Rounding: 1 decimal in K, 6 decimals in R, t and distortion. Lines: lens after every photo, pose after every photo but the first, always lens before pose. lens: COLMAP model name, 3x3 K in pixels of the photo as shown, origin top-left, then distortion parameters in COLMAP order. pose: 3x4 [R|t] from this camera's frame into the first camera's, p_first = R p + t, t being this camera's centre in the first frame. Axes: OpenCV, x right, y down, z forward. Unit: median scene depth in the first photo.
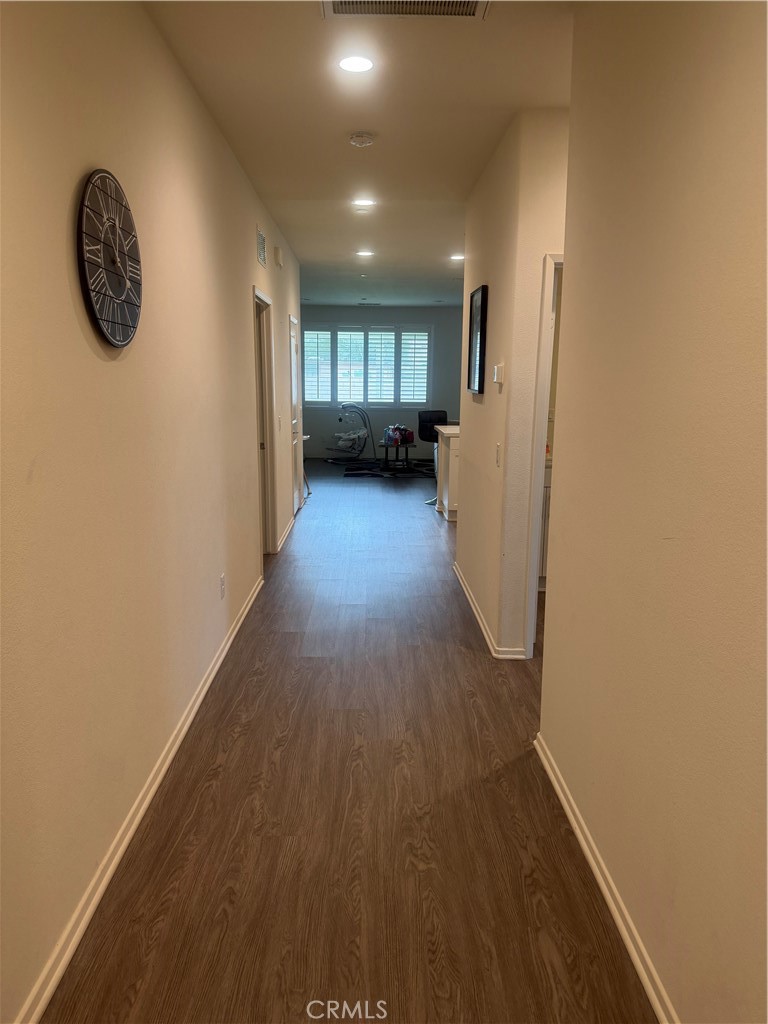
lens RADIAL K [[709.1, 0, 384.0], [0, 709.1, 512.0], [0, 0, 1]] dist [0.085949, 0.000365]
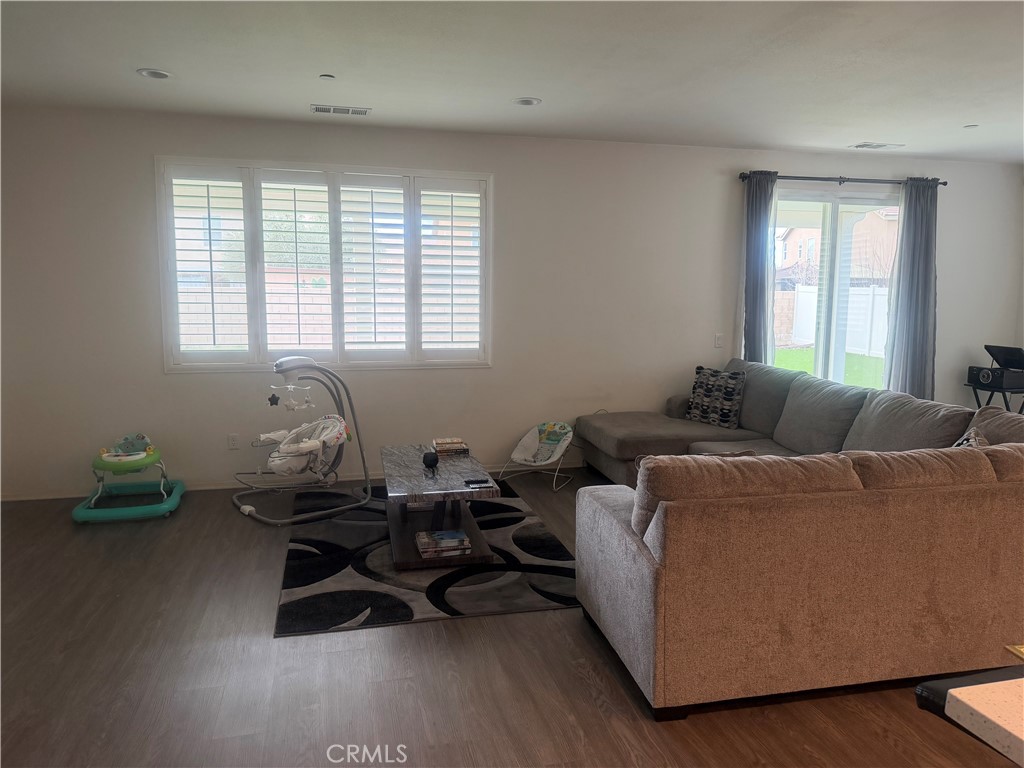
lens RADIAL K [[709.1, 0, 512.0], [0, 709.1, 384.0], [0, 0, 1]] dist [0.085949, 0.000365]
pose [[0.973485, -0.030822, 0.226665, -0.022524], [0.047014, 0.996686, -0.066389, -0.104394], [-0.223867, 0.075285, 0.971708, 0.579293]]
